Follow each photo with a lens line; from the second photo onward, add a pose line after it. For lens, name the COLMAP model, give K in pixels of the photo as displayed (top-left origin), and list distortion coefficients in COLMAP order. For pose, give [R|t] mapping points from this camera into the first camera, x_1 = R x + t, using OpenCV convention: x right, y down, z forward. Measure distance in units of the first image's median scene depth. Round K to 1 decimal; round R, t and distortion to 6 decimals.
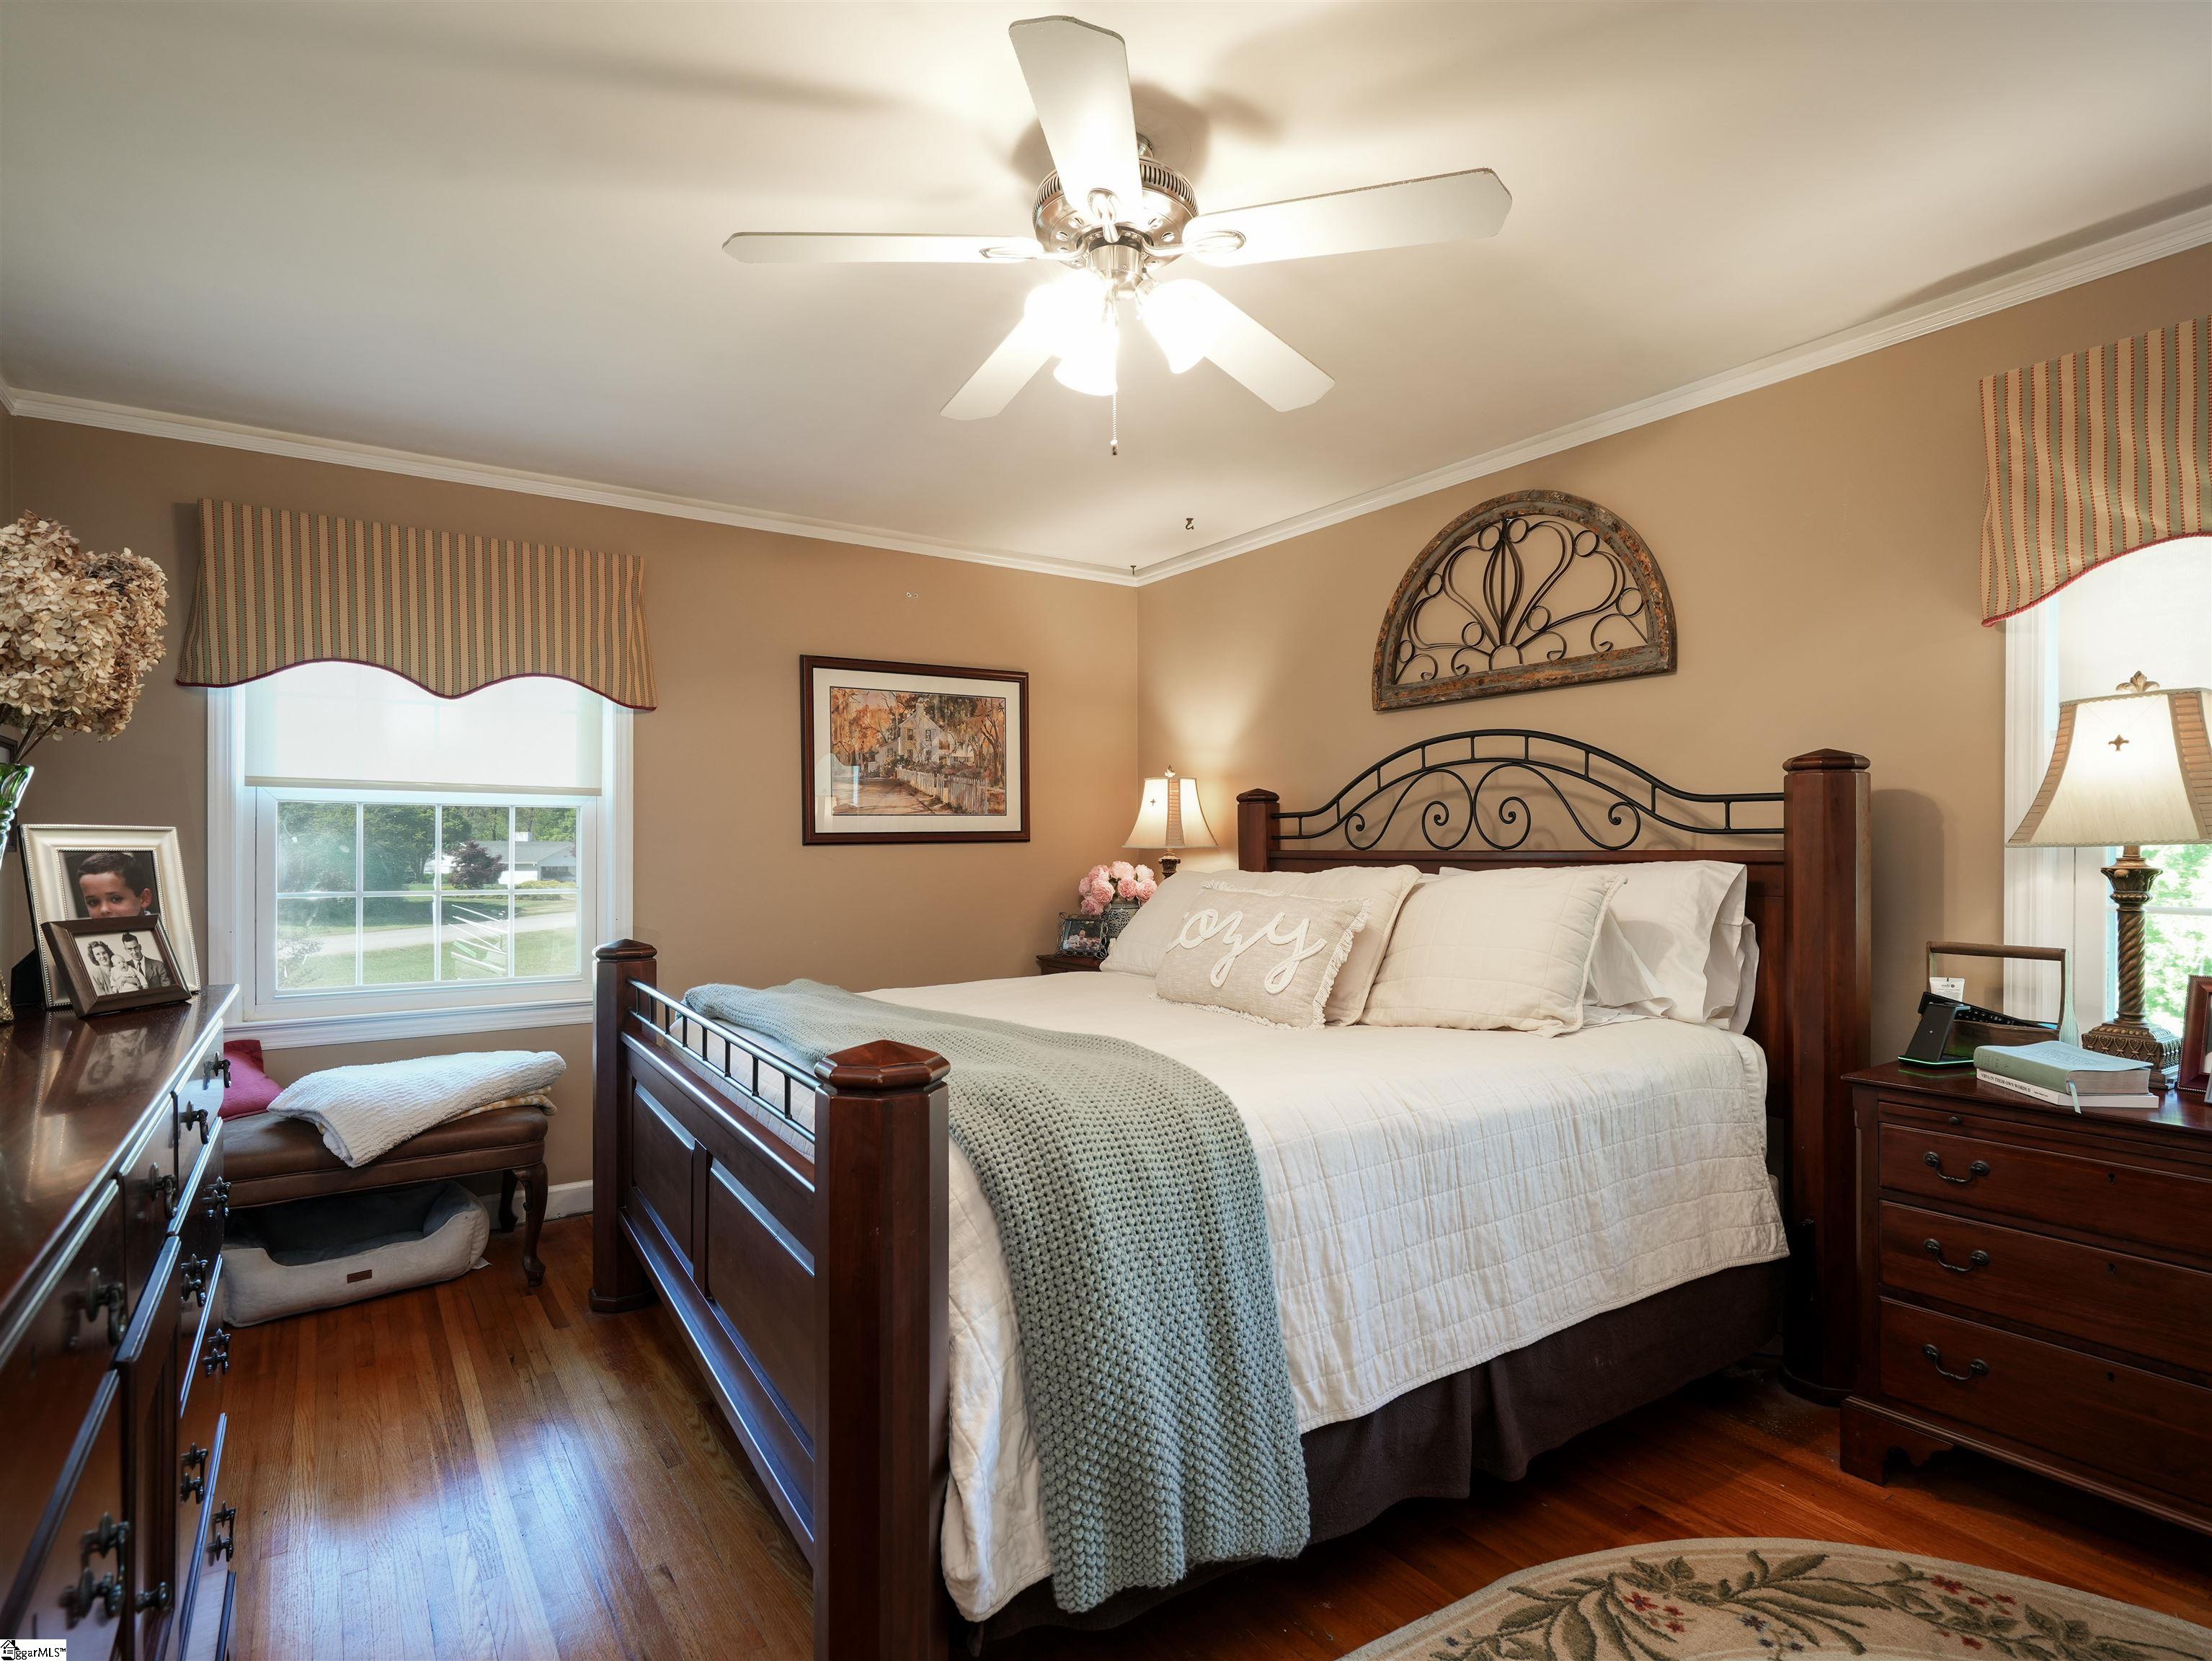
lens RADIAL K [[1145.7, 0, 1105.5], [0, 1145.7, 801.3], [0, 0, 1]] dist [-0.002268, 0.001965]
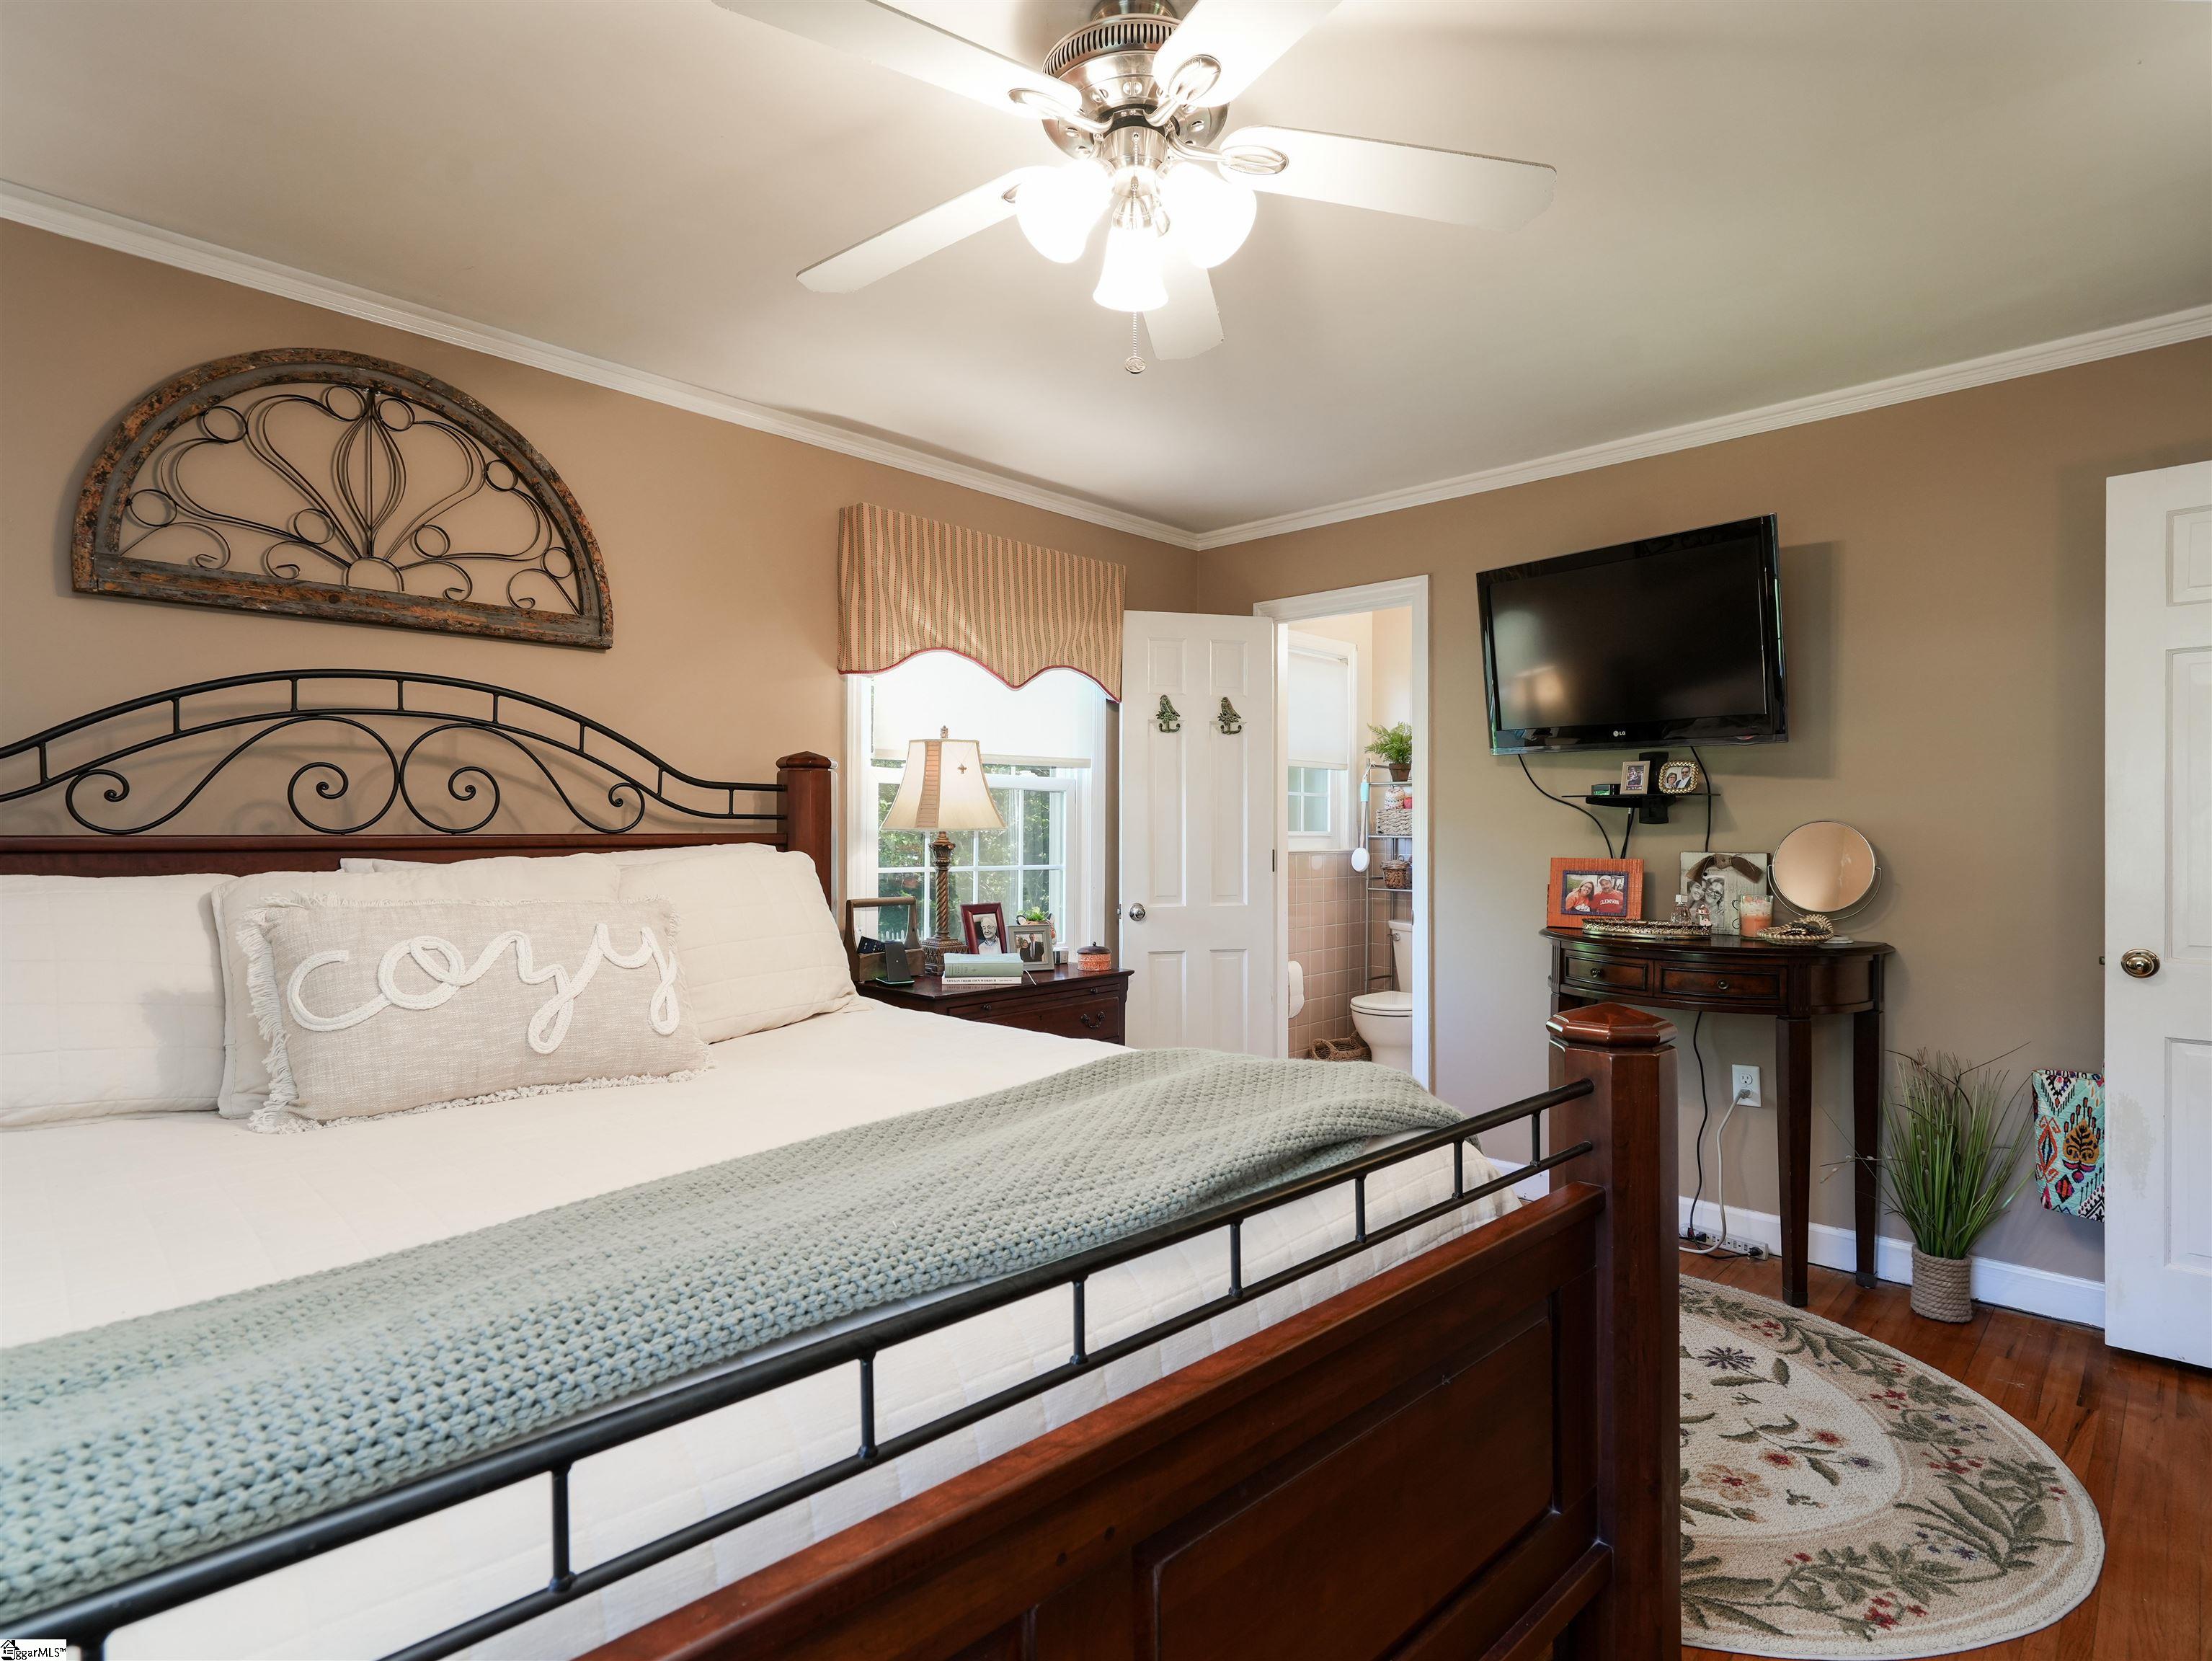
lens RADIAL K [[1145.7, 0, 1105.5], [0, 1145.7, 801.3], [0, 0, 1]] dist [-0.002268, 0.001965]
pose [[-0.207968, 0.026097, 0.977787, -0.494497], [-0.042208, 0.998473, -0.035626, 0.028741], [-0.977224, -0.048680, -0.206549, 0.708794]]
